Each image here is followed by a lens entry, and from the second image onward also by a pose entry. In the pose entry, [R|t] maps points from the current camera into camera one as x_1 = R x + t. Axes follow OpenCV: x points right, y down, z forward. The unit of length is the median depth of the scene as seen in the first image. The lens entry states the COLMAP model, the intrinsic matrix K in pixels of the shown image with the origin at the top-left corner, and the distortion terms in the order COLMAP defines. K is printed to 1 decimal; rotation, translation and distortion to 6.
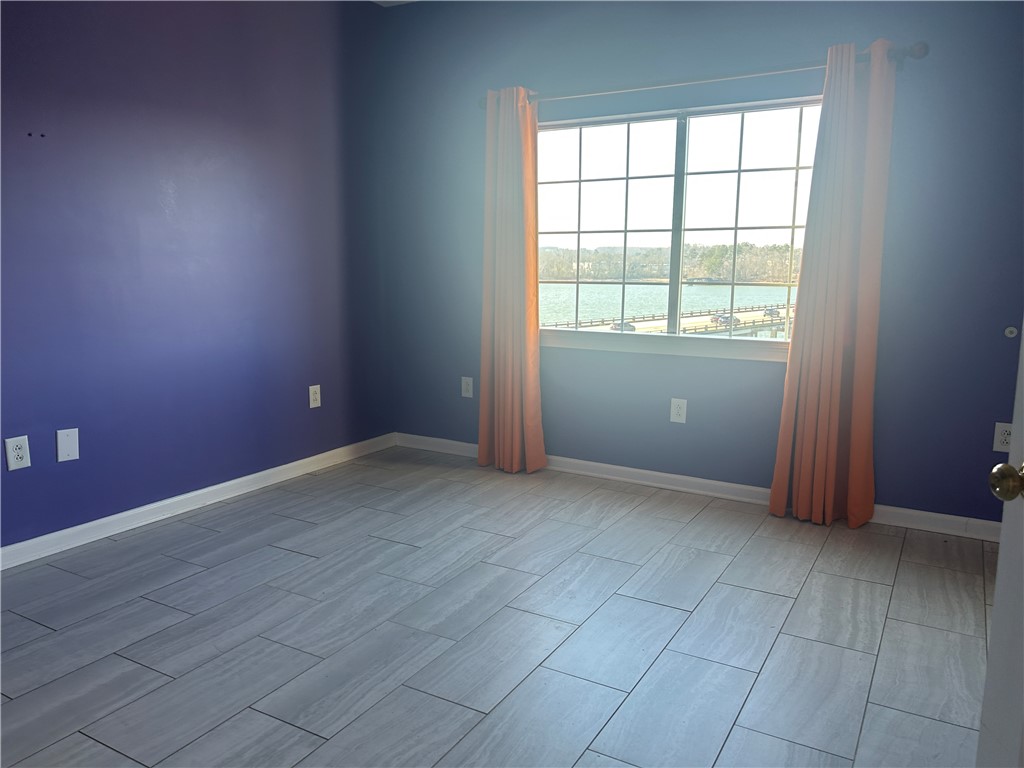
lens RADIAL K [[764.7, 0, 513.0], [0, 764.7, 385.3], [0, 0, 1]] dist [0.020214, -0.036877]
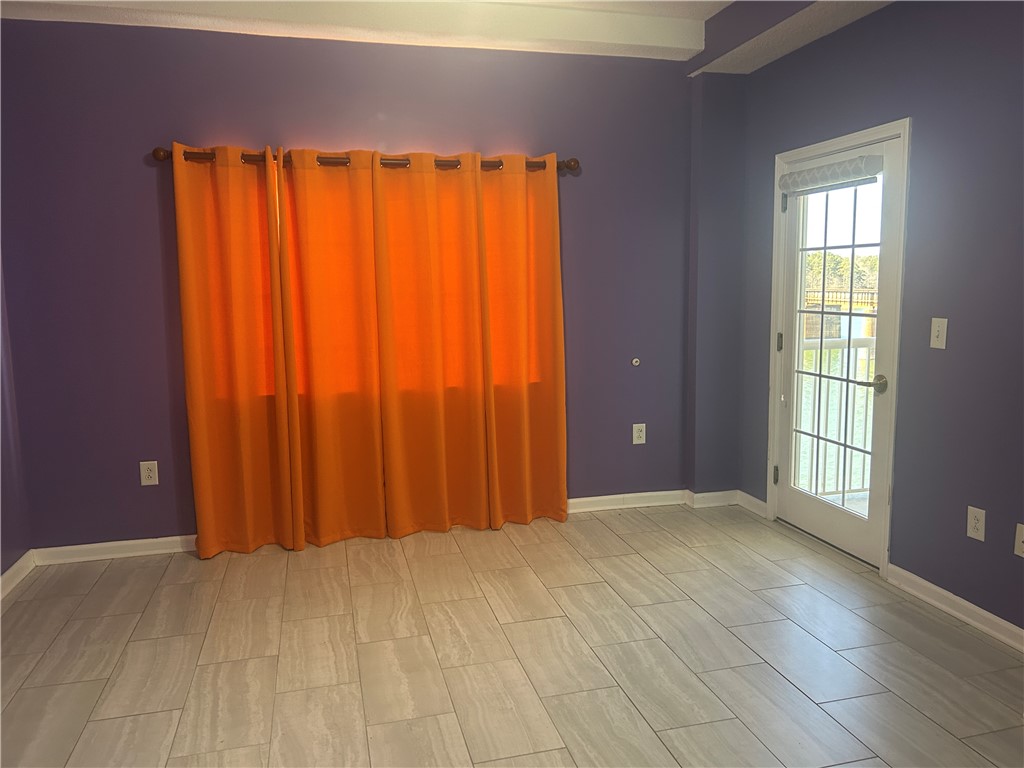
lens RADIAL K [[764.7, 0, 511.4], [0, 764.7, 376.8], [0, 0, 1]] dist [0.020214, -0.036877]
pose [[0.720459, -0.114603, 0.683963, -0.471736], [0.141254, 0.989826, 0.017061, -0.089644], [-0.678960, 0.084320, 0.729317, 0.093491]]
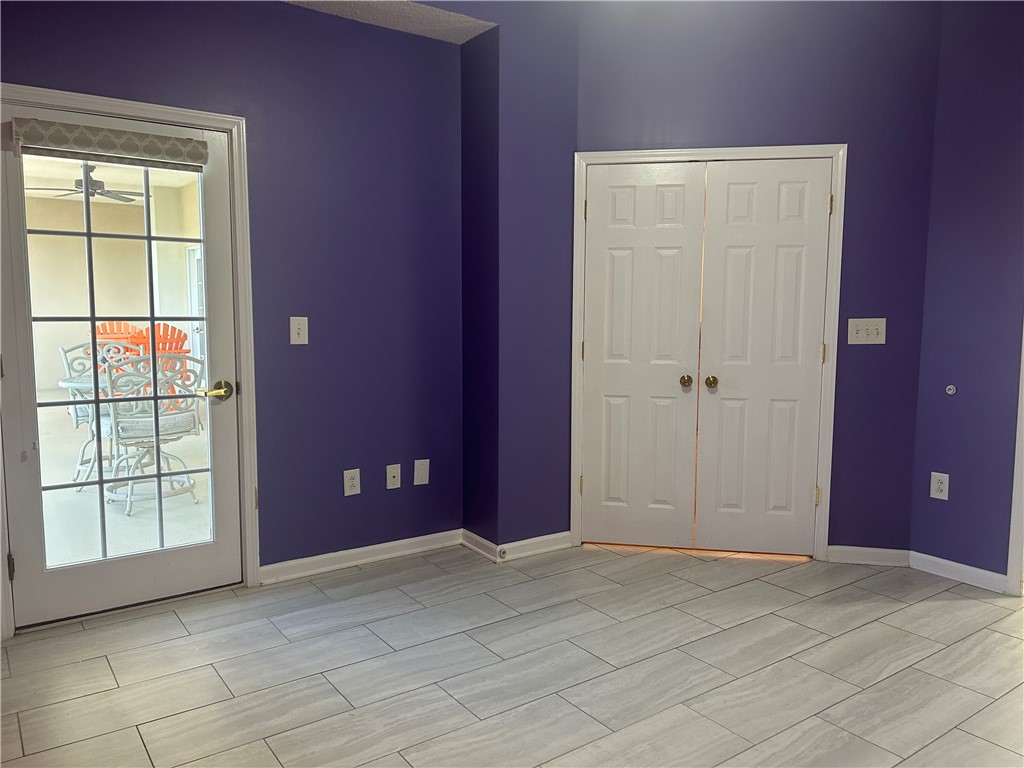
lens RADIAL K [[764.7, 0, 516.6], [0, 764.7, 385.0], [0, 0, 1]] dist [0.020214, -0.036877]
pose [[-0.914062, -0.057636, 0.401458, -0.147487], [0.049545, 0.966569, 0.251576, -0.220804], [-0.402536, 0.249846, -0.880648, 1.182128]]
